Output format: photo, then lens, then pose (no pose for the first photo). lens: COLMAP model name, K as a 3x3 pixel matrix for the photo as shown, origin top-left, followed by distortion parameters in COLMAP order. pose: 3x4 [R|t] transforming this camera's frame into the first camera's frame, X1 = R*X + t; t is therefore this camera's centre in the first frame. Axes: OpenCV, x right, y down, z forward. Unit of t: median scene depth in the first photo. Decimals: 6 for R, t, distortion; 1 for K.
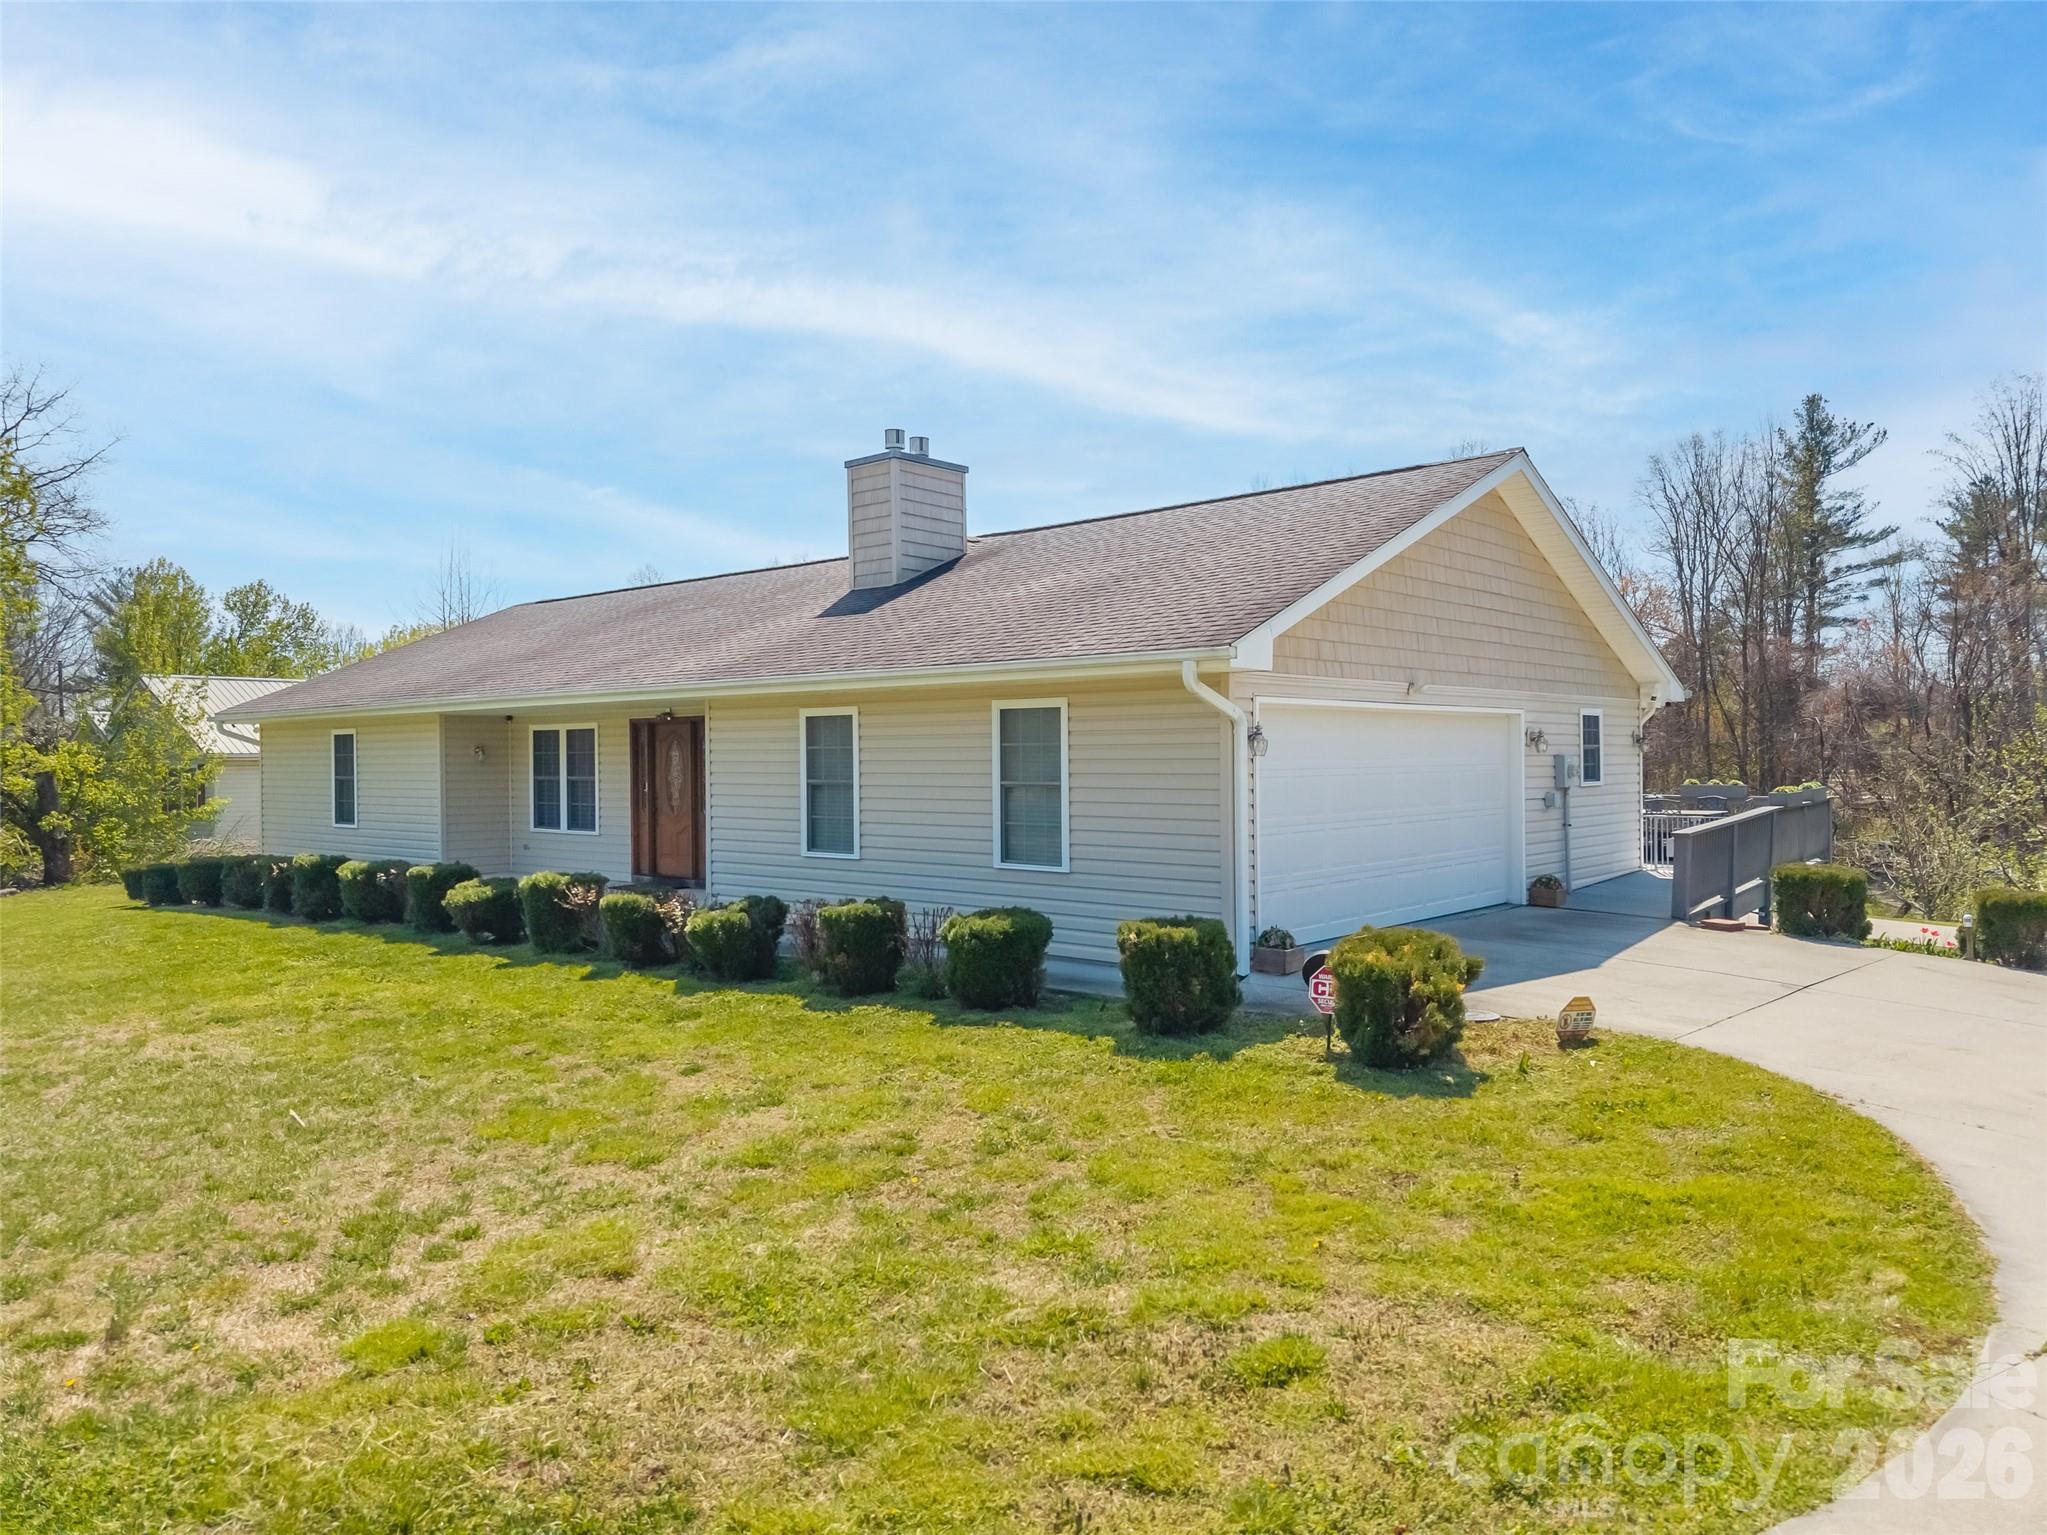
lens RADIAL K [[1363.5, 0, 1023.5], [0, 1363.5, 767.5], [0, 0, 1]] dist [0.002828, 0.000431]
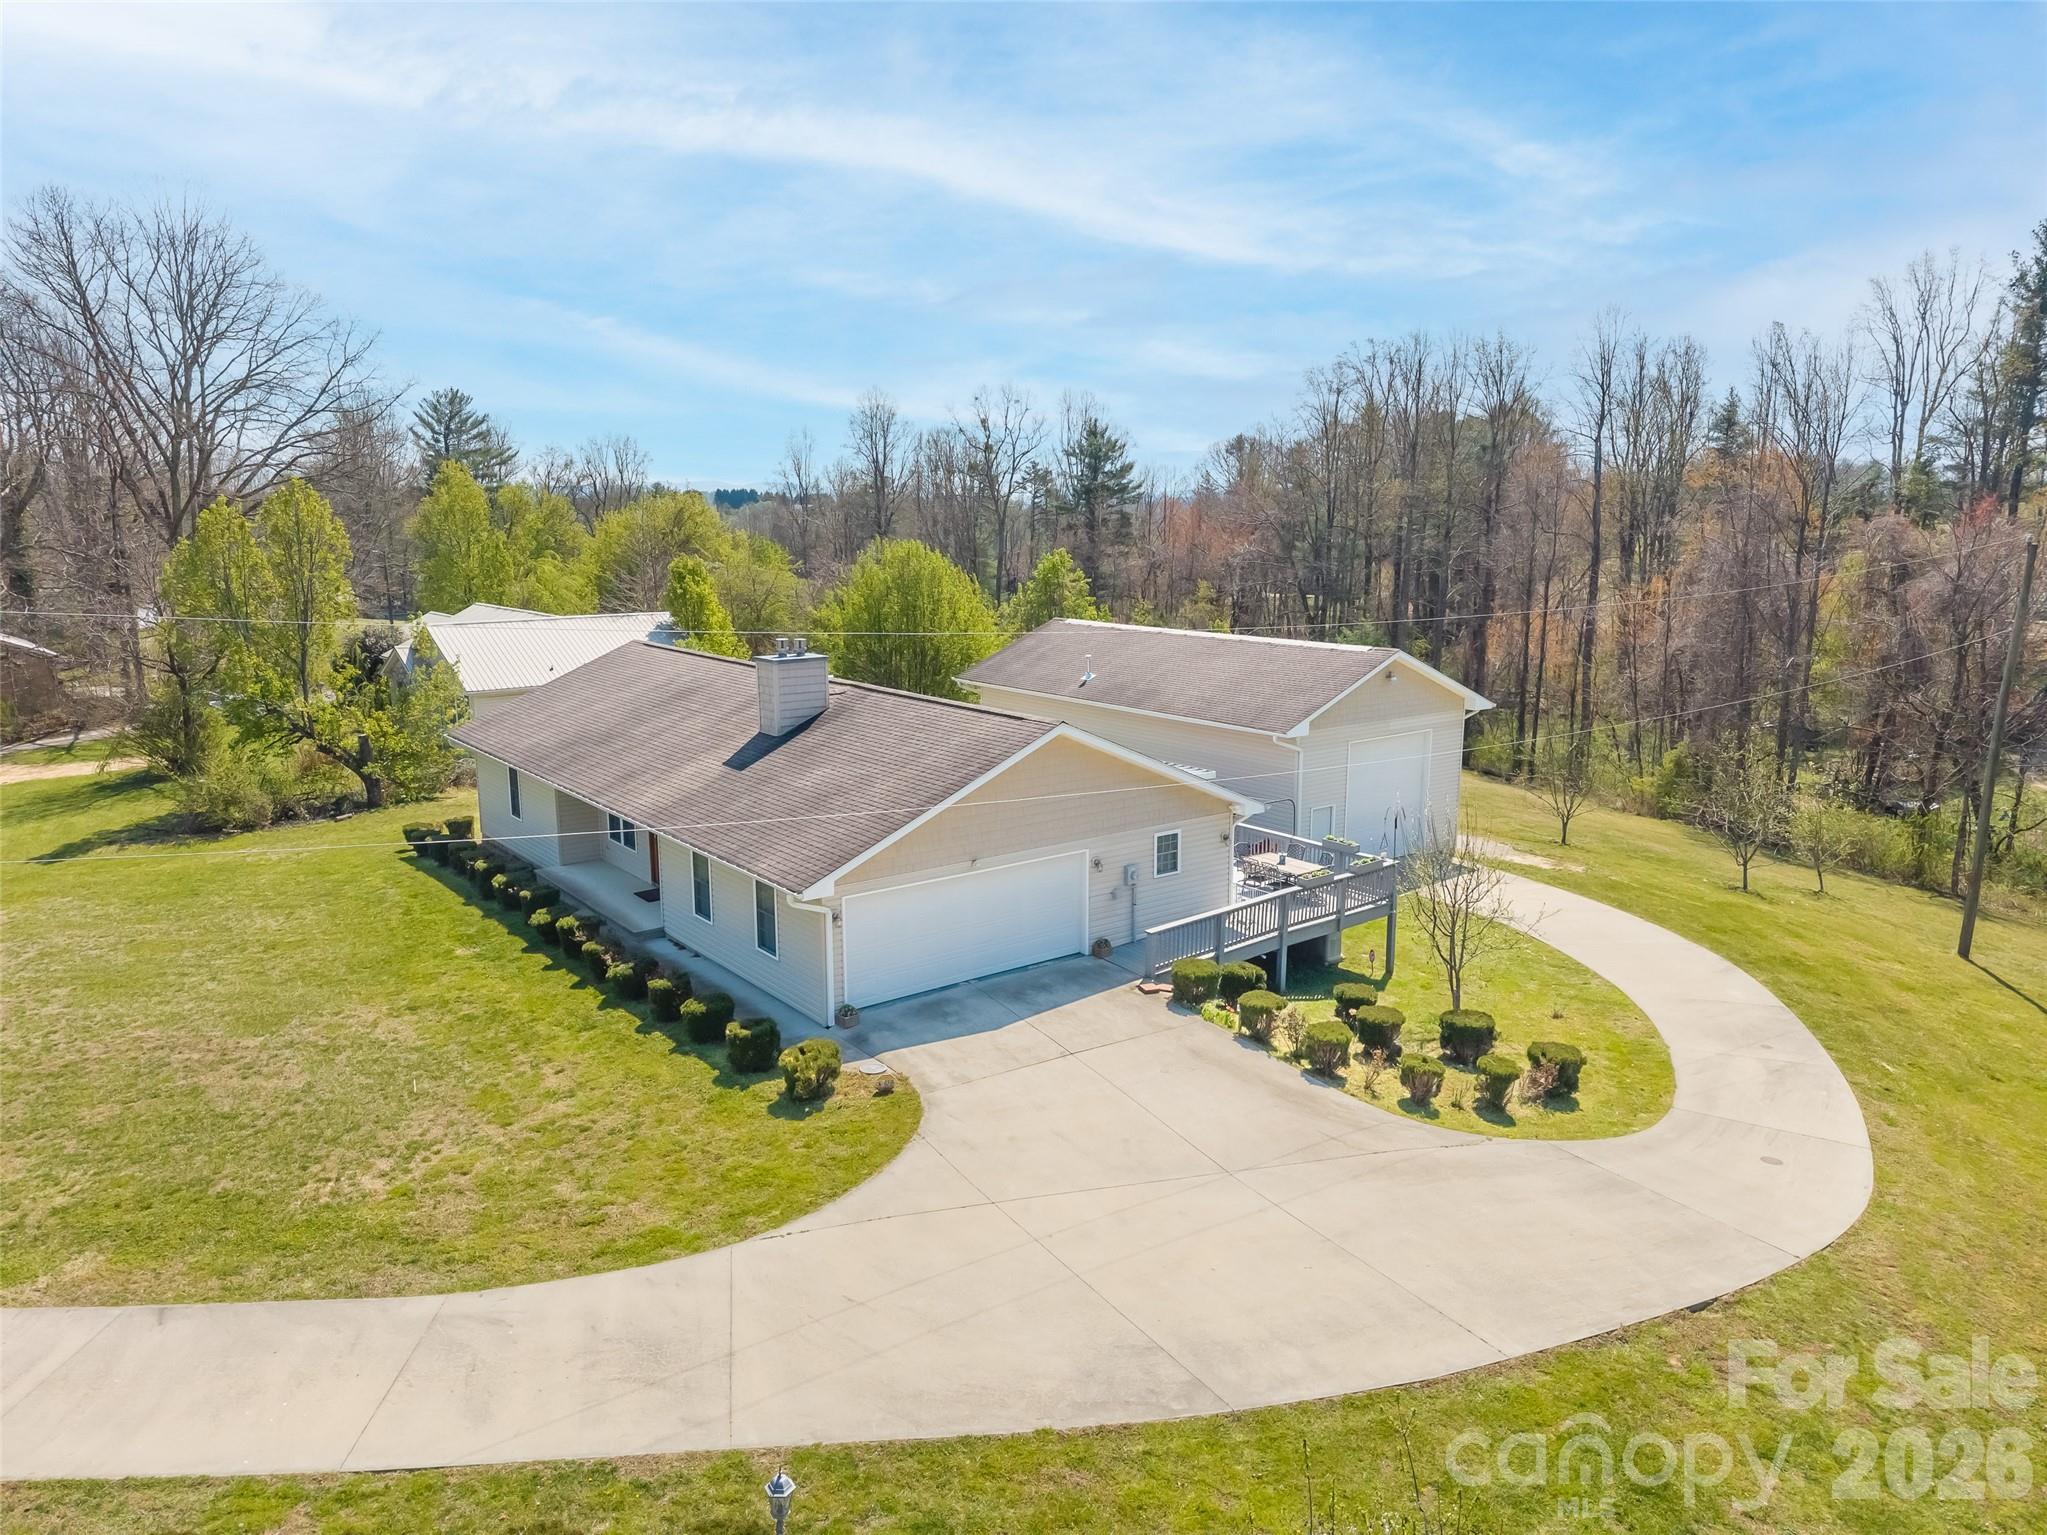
lens RADIAL K [[1363.5, 0, 1023.5], [0, 1363.5, 767.5], [0, 0, 1]] dist [0.002828, 0.000431]
pose [[0.979980, 0.041969, -0.194624, 0.690328], [-0.006416, 0.983679, 0.179816, -0.512097], [0.198994, -0.174967, 0.964255, -0.759581]]
